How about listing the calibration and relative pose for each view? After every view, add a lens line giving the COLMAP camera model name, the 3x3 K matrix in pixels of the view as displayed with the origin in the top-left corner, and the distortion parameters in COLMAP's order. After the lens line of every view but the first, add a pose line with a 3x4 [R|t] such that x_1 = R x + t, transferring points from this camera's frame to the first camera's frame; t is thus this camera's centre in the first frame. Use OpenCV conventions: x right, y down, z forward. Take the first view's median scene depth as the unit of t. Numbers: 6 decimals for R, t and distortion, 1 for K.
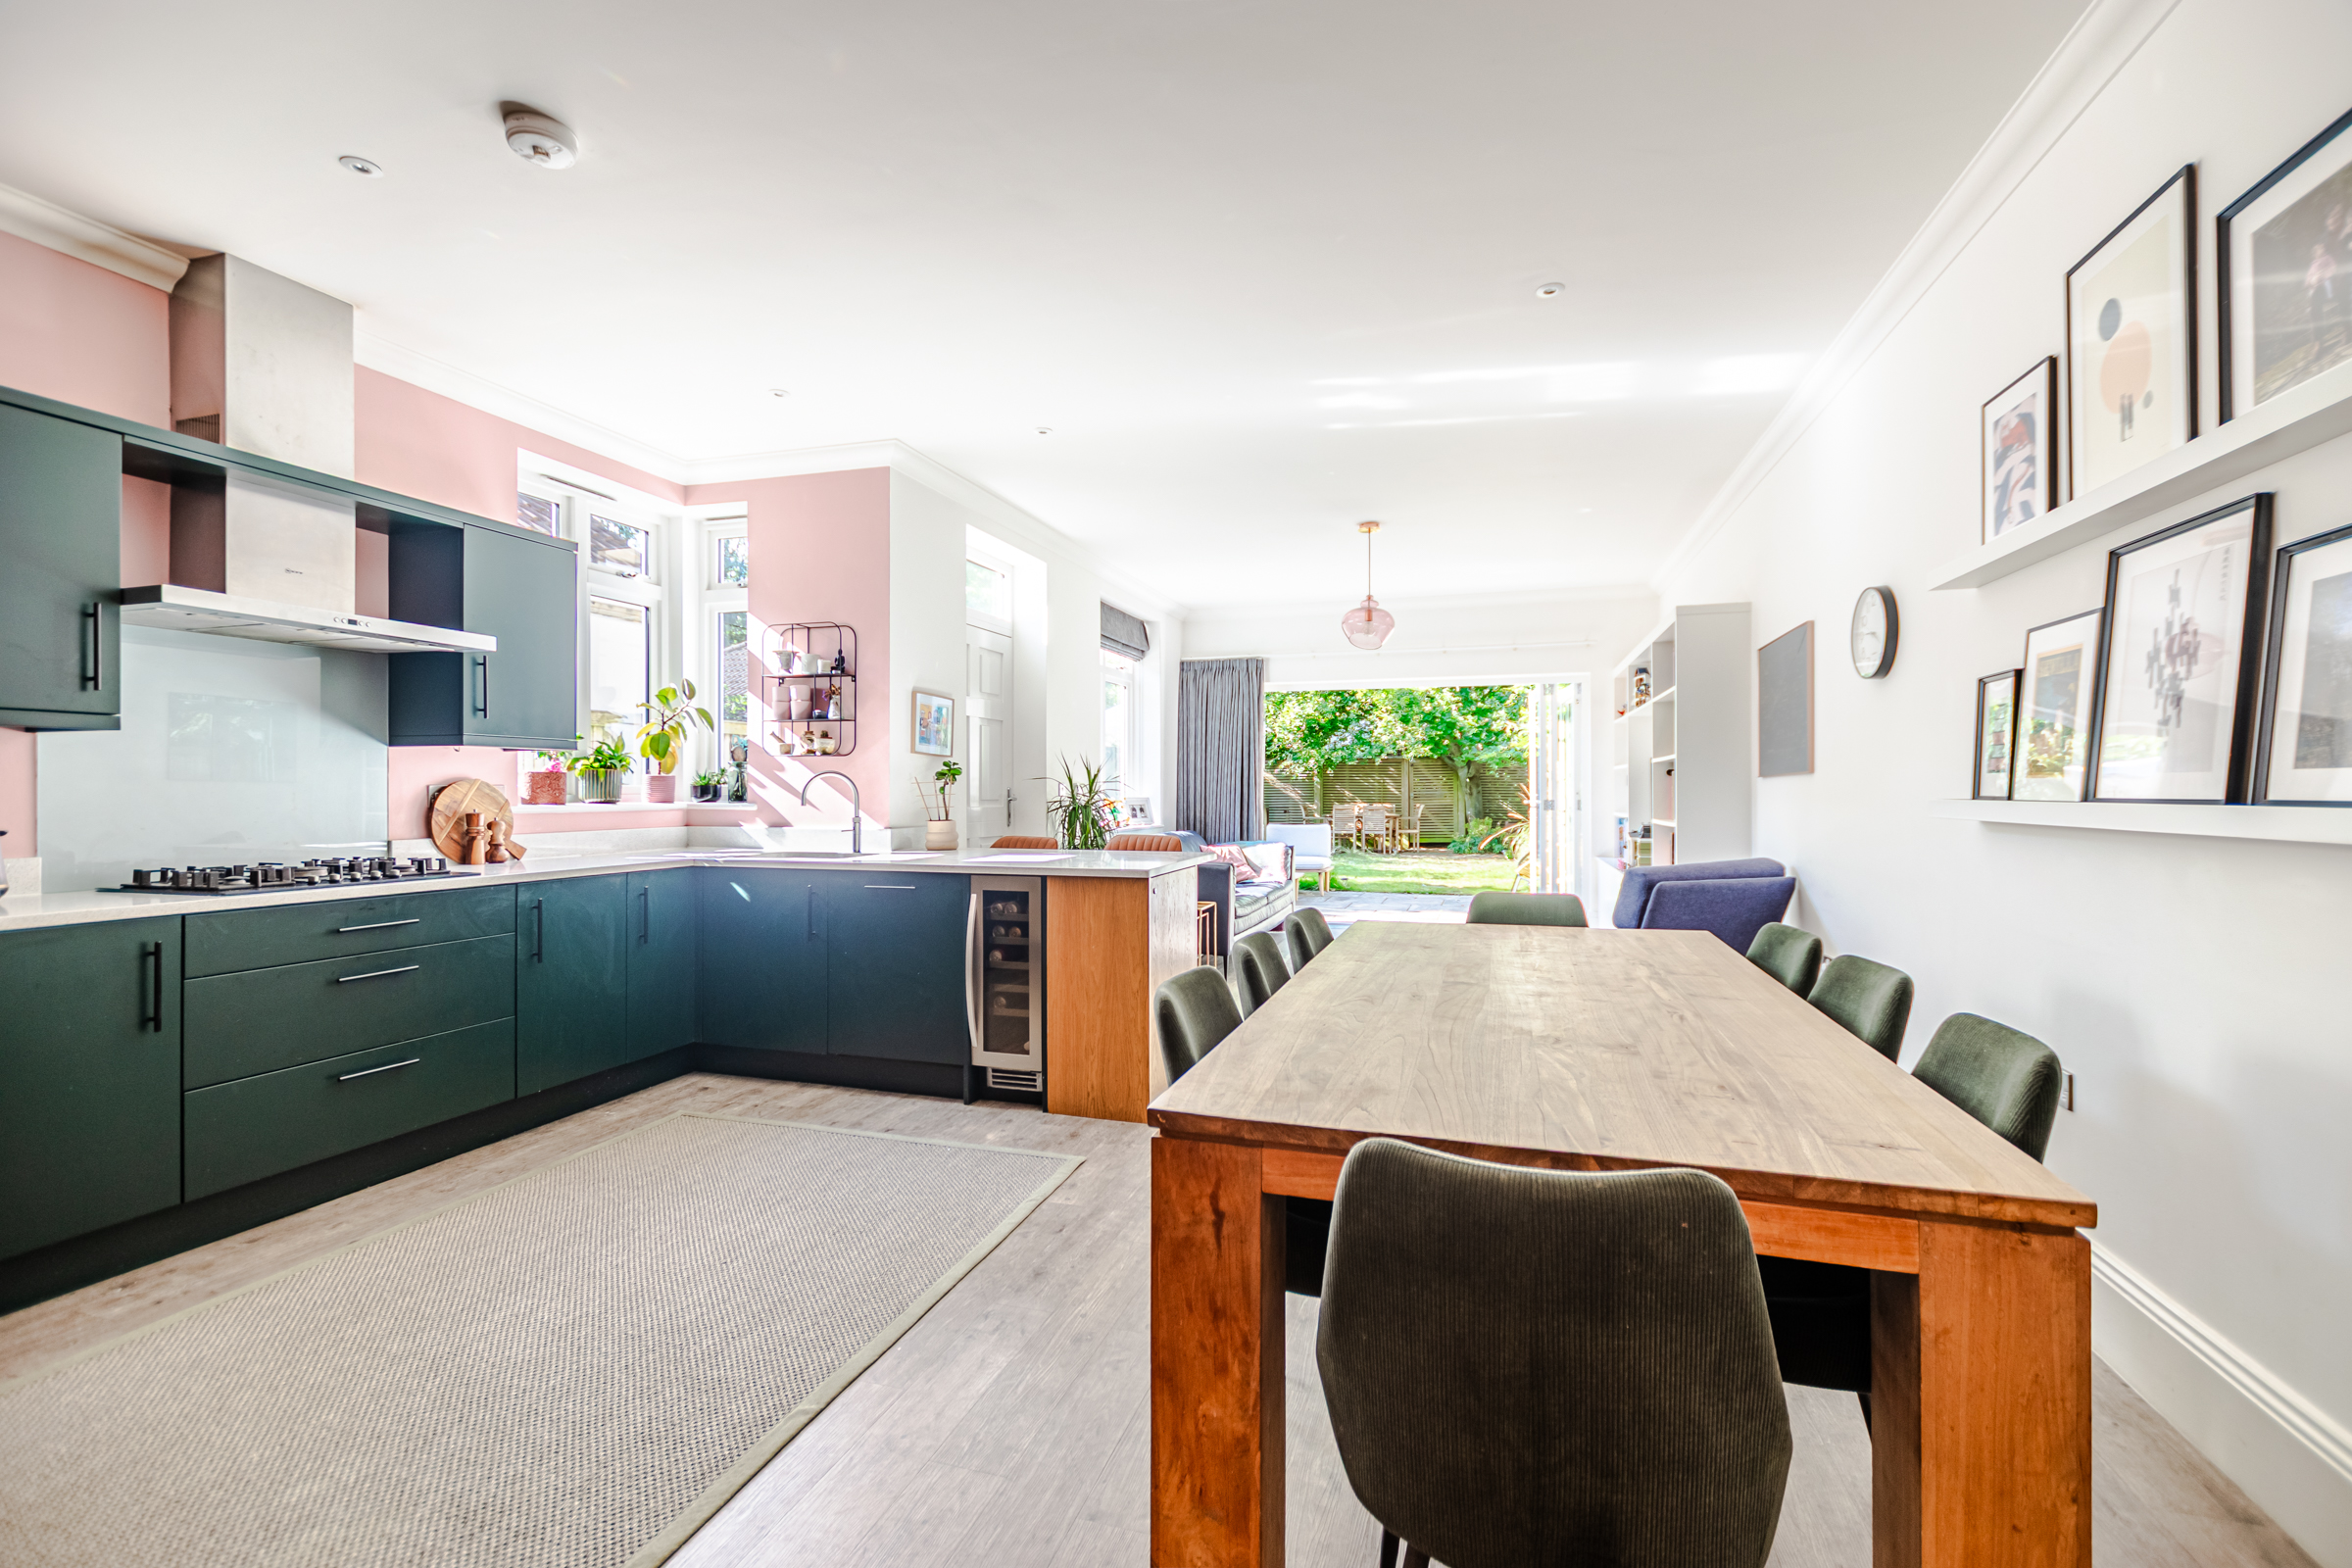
lens RADIAL K [[1008.6, 0, 1189.4], [0, 1008.6, 779.9], [0, 0, 1]] dist [0.007308, 0.000172]
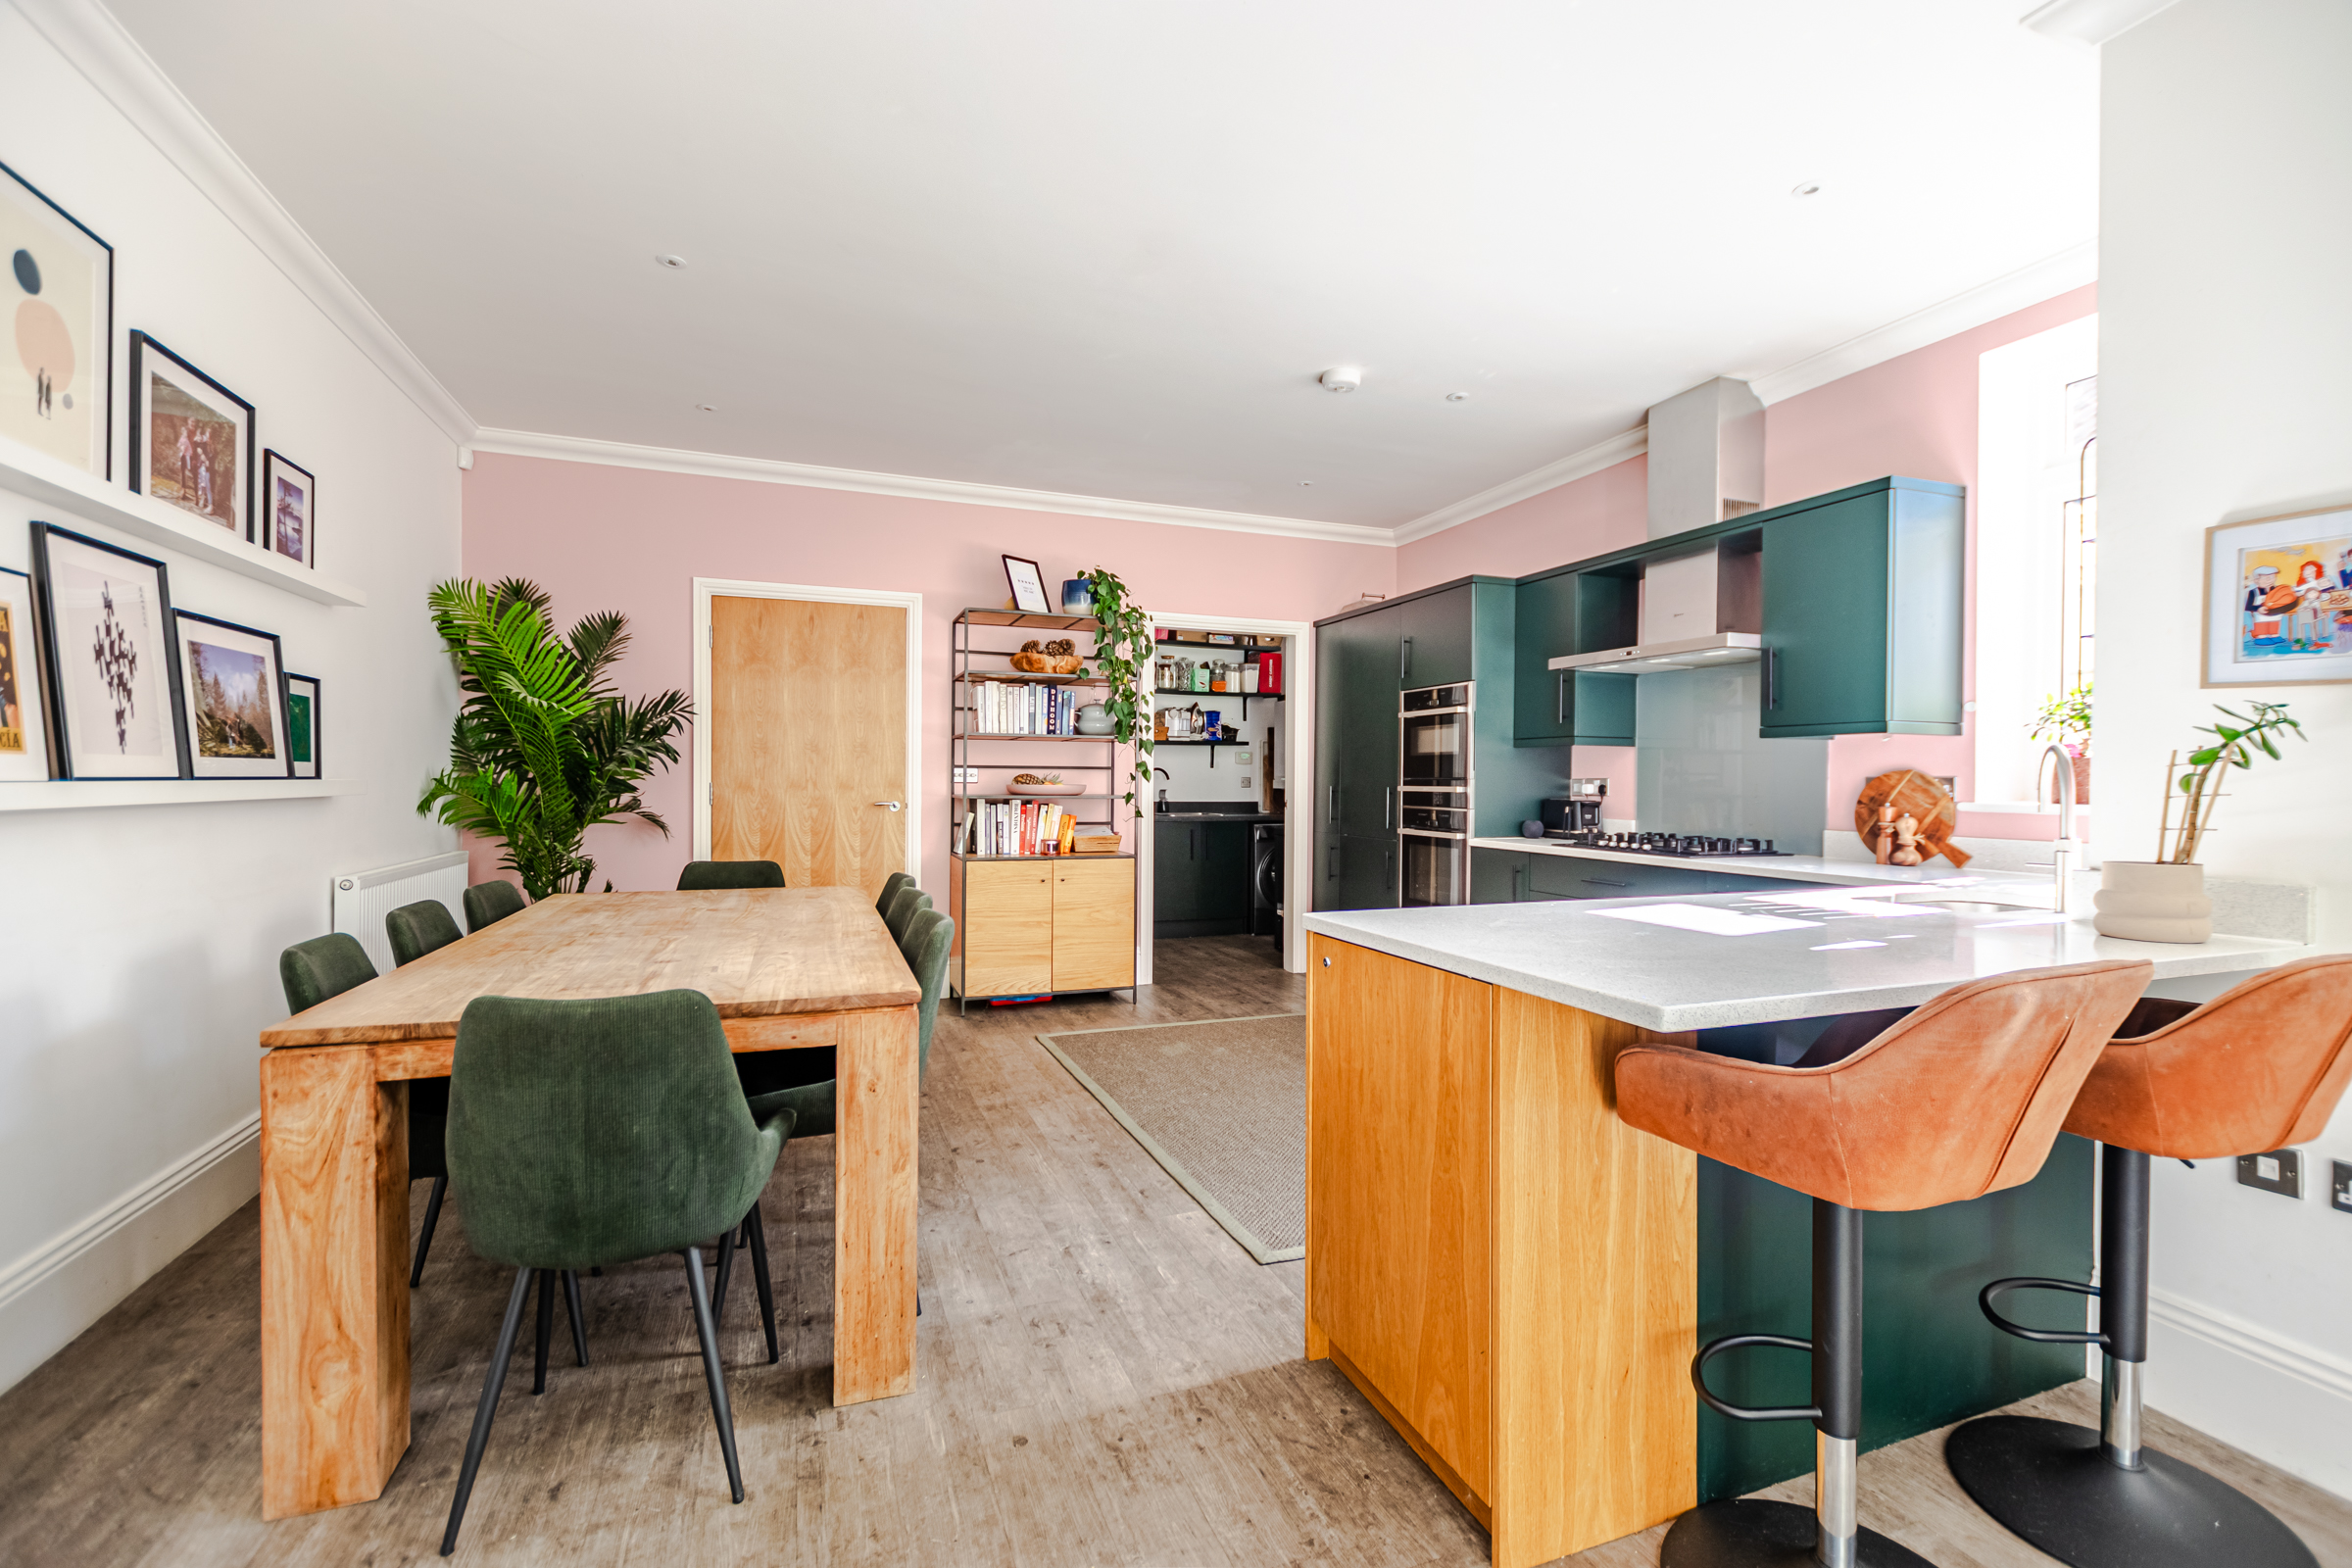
lens RADIAL K [[1009.3, 0, 1176.0], [0, 1009.3, 784.0], [0, 0, 1]] dist [0.006974, -0.000090]
pose [[-0.794705, -0.003576, -0.606985, 0.517343], [-0.001125, 0.999990, -0.004418, 0.022467], [0.606994, -0.002828, -0.794701, 1.971422]]
